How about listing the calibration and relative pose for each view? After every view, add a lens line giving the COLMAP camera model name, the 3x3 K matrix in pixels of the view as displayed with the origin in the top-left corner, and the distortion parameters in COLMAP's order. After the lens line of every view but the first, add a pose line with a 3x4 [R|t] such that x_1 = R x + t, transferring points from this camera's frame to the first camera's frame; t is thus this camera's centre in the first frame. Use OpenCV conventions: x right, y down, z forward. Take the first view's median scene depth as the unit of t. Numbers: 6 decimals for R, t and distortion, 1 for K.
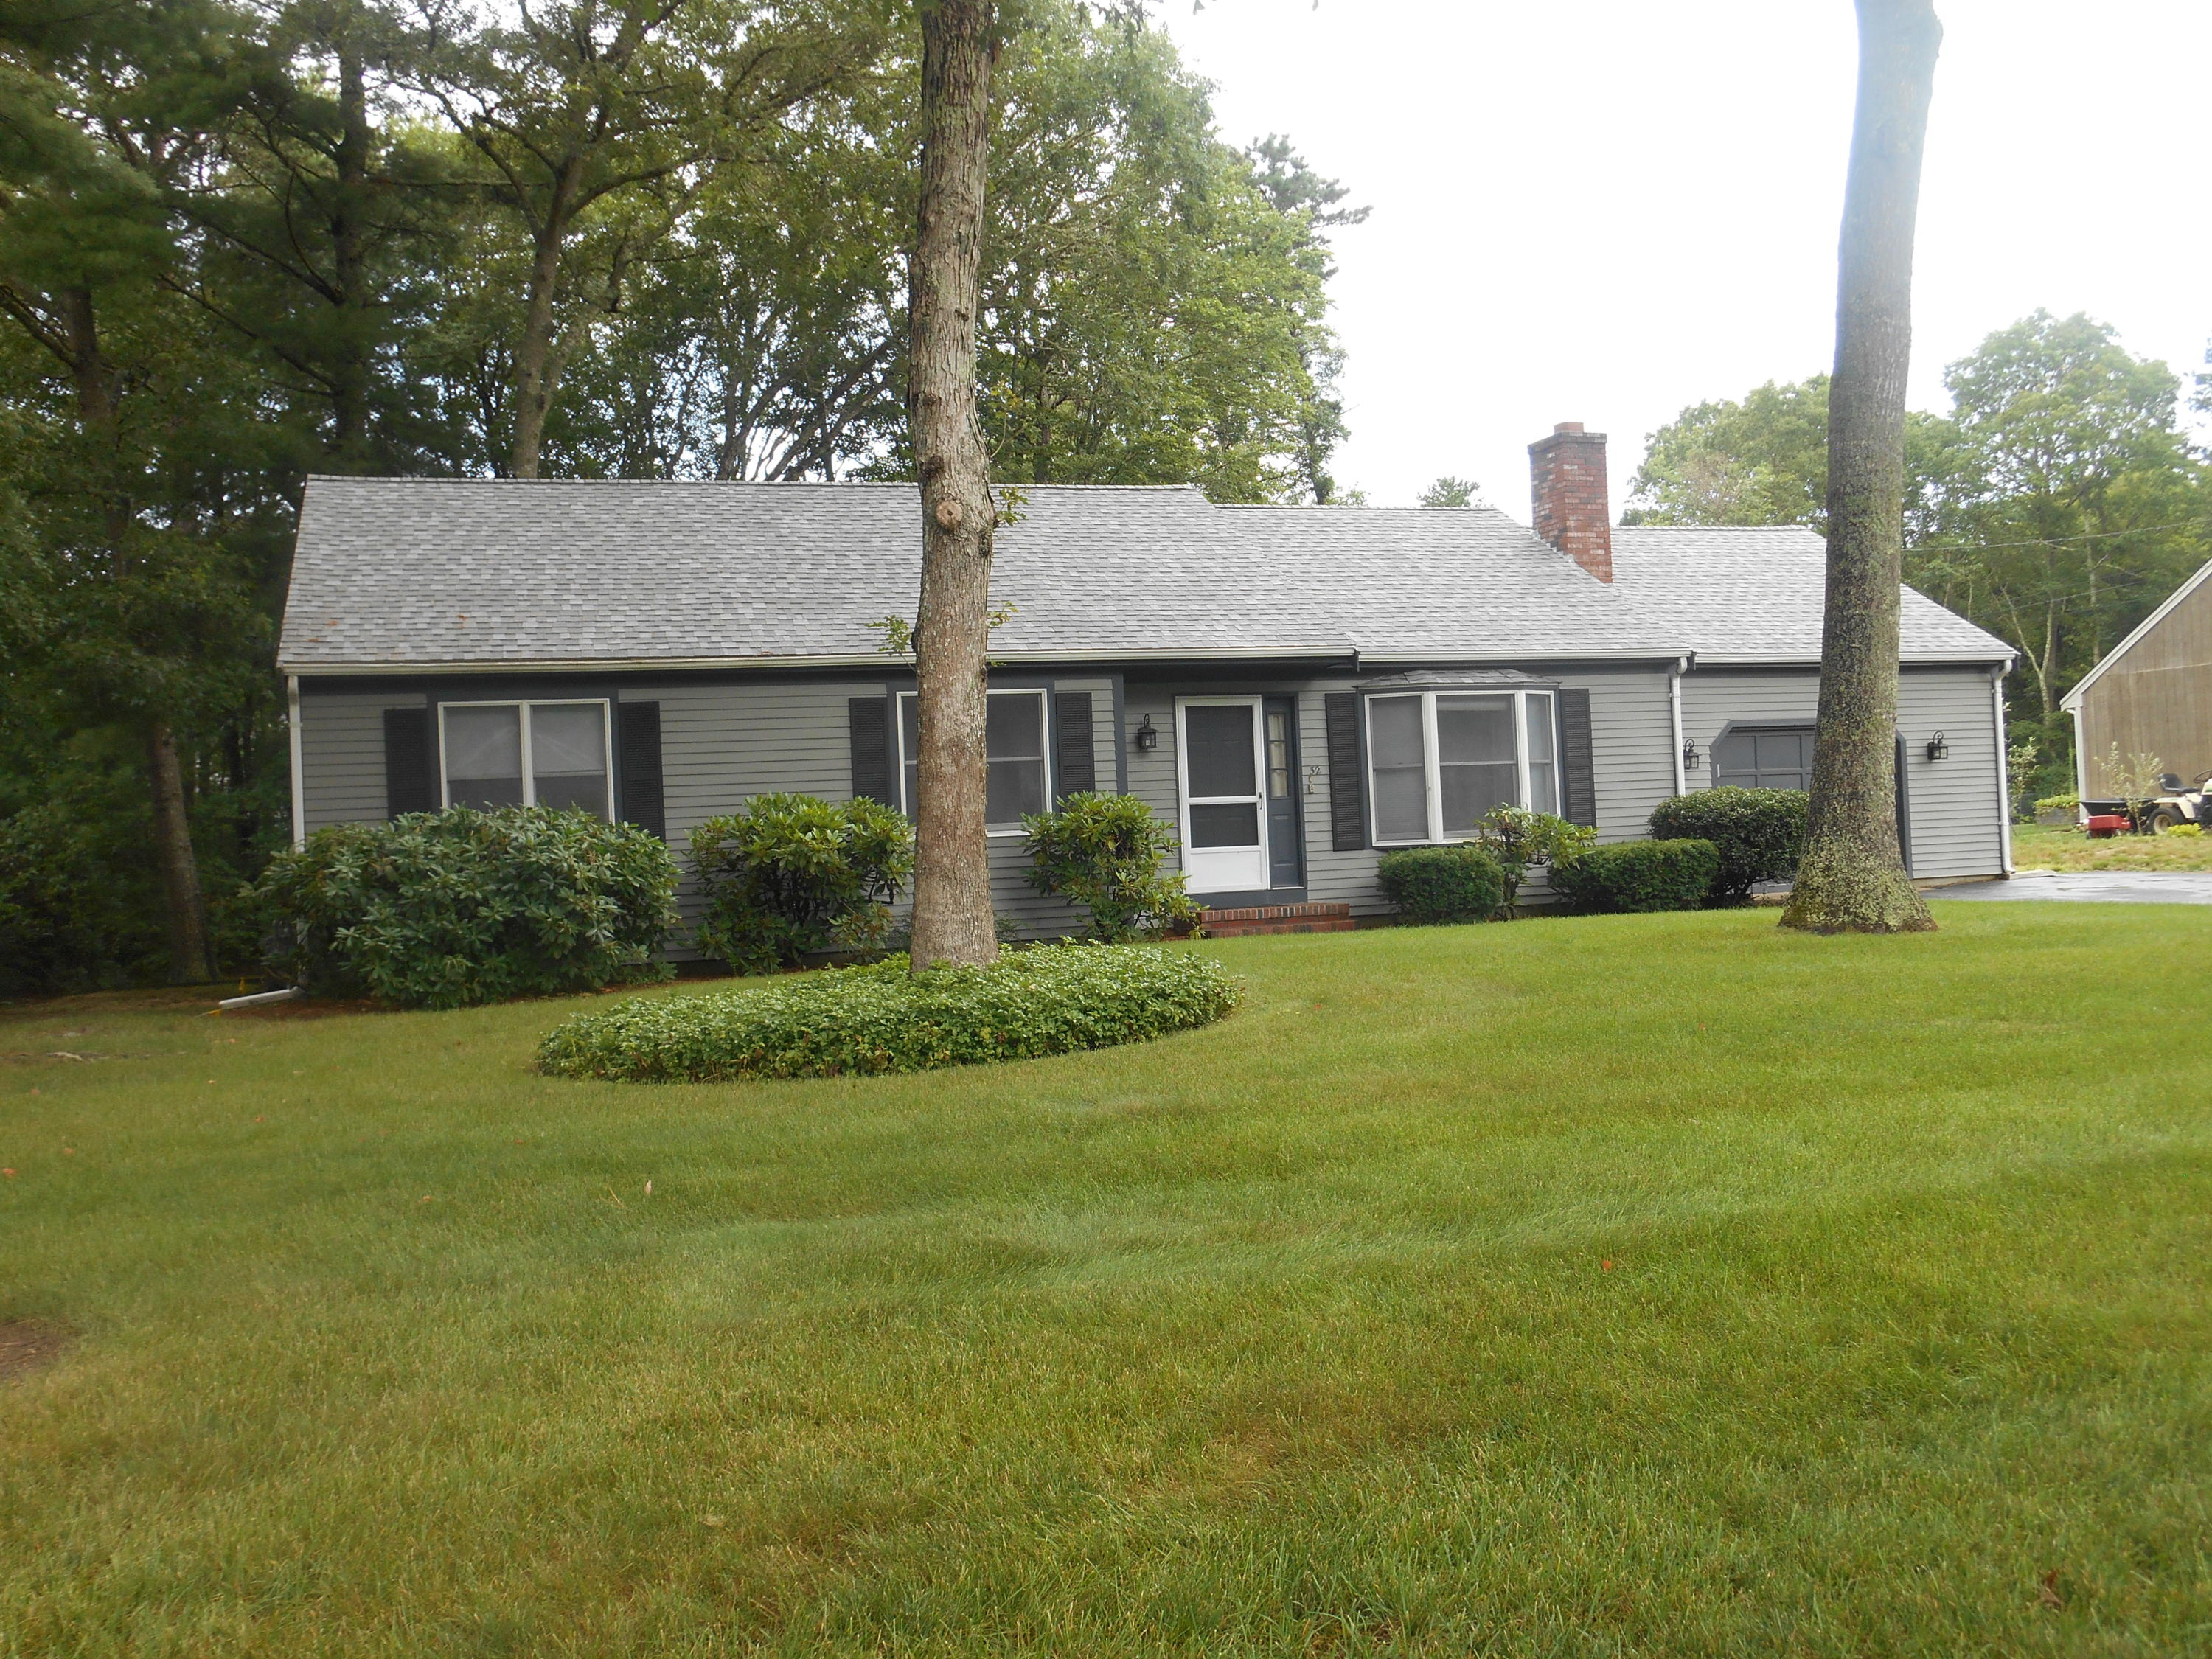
lens RADIAL K [[1962.8, 0, 1106.0], [0, 1962.8, 829.5], [0, 0, 1]] dist [-0.016793, -0.004258]
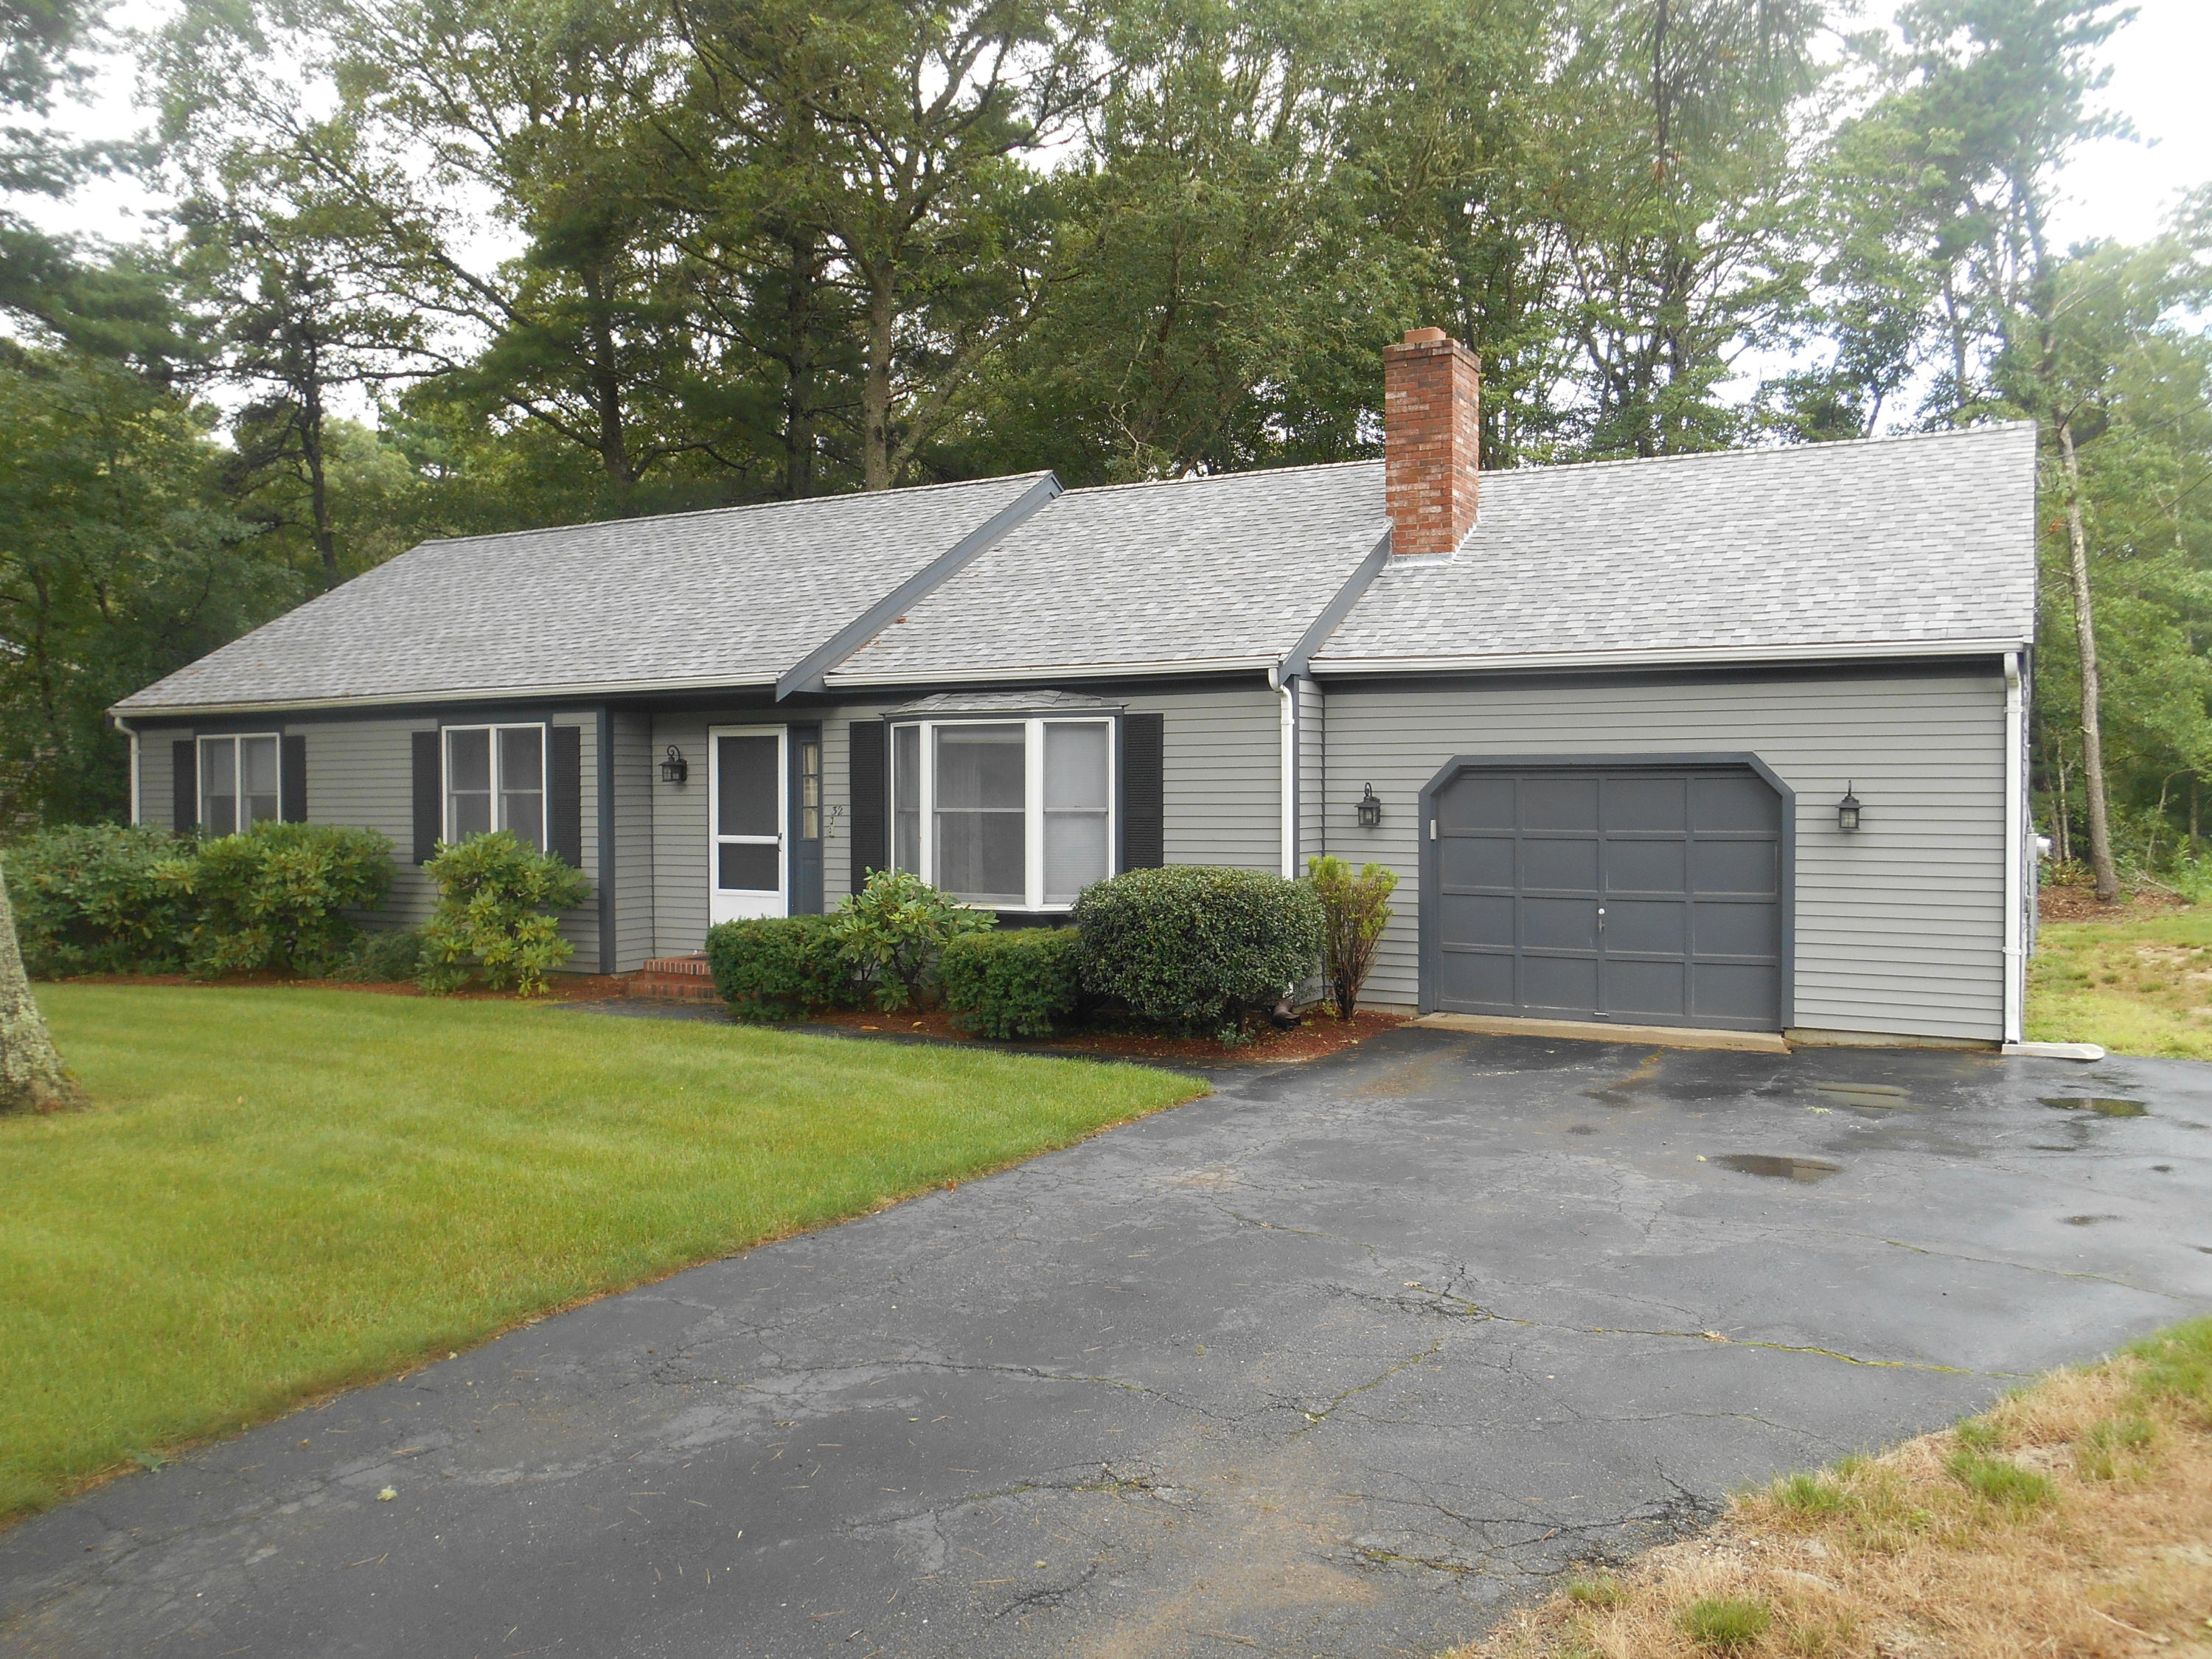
lens RADIAL K [[1702.0, 0, 1072.5], [0, 1702.0, 834.7], [0, 0, 1]] dist [-0.026423, 0.009061]
pose [[0.653960, 0.055834, -0.754466, 0.741346], [-0.028093, 0.998377, 0.049534, -0.059447], [0.756008, -0.011198, 0.654467, 0.580290]]
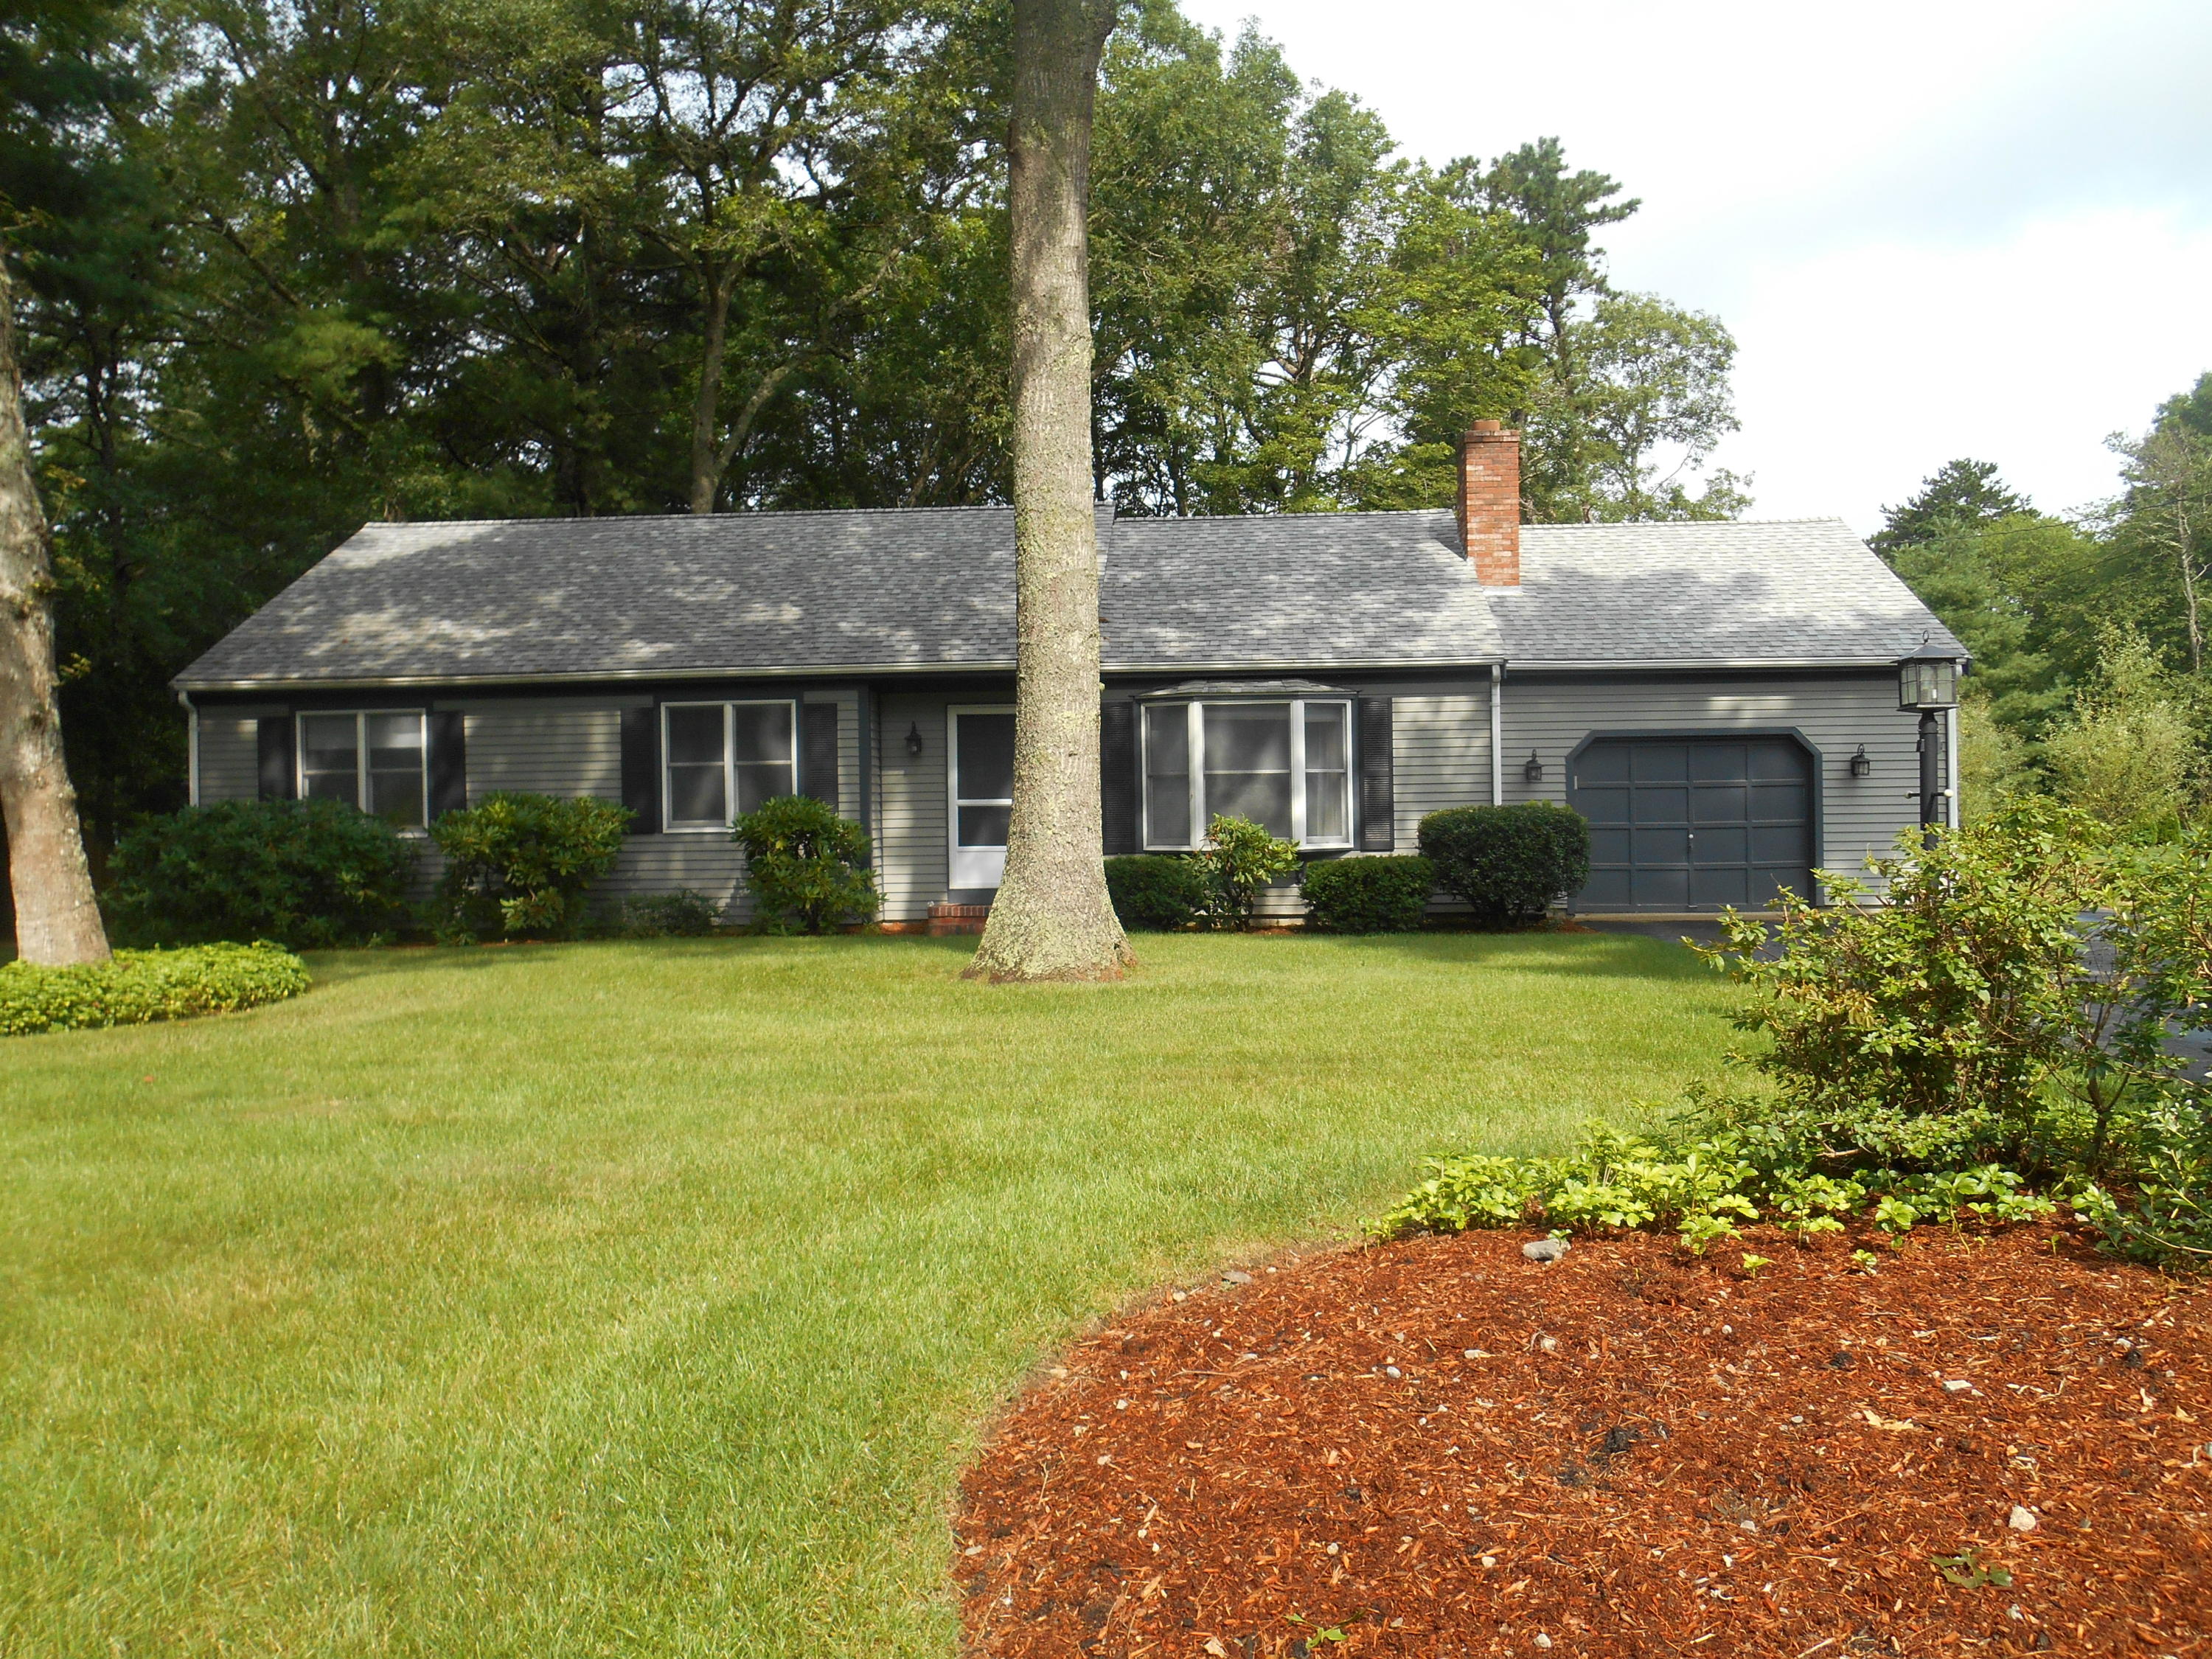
lens RADIAL K [[1701.9, 0, 1106.0], [0, 1701.9, 829.5], [0, 0, 1]] dist [-0.019003, -0.000791]
pose [[0.918168, 0.034364, -0.394698, 0.473057], [-0.025102, 0.999276, 0.028606, -0.027745], [0.395395, -0.016357, 0.918365, 0.167026]]
